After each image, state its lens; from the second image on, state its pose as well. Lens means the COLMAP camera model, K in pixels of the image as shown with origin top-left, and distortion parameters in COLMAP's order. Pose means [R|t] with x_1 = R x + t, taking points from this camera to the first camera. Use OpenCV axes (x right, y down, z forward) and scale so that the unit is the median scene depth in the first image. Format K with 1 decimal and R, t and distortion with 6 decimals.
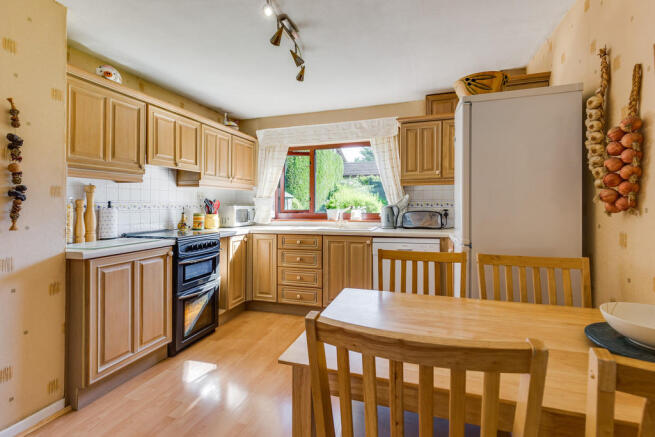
lens RADIAL K [[306.3, 0, 326.8], [0, 306.3, 187.6], [0, 0, 1]] dist [0.001944, 0.000097]
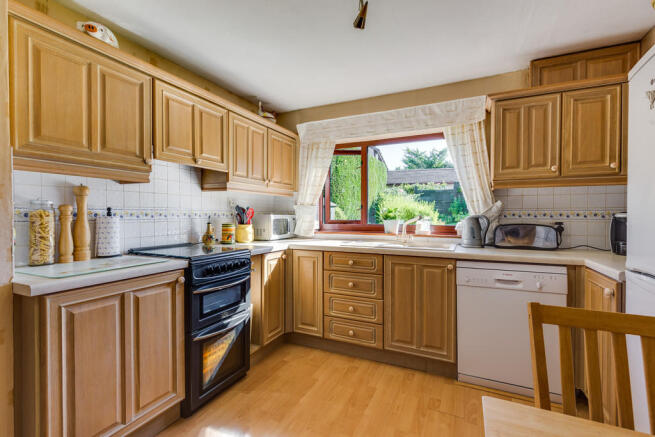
lens RADIAL K [[297.0, 0, 327.7], [0, 297.0, 210.6], [0, 0, 1]] dist [0.001228, -0.000077]
pose [[0.991952, 0.005609, -0.126492, -0.057459], [-0.000031, 0.999029, 0.044055, 0.015088], [0.126617, -0.043696, 0.990989, 0.262086]]
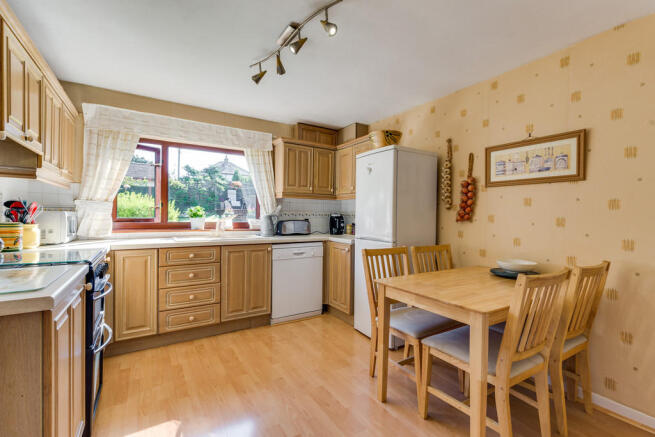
lens RADIAL K [[296.4, 0, 329.9], [0, 296.4, 204.0], [0, 0, 1]] dist [0.001737, -0.000133]
pose [[0.626444, 0.044231, 0.778211, -0.507407], [-0.062253, 0.998039, -0.006614, 0.014246], [-0.776977, -0.044303, 0.627968, 0.182556]]
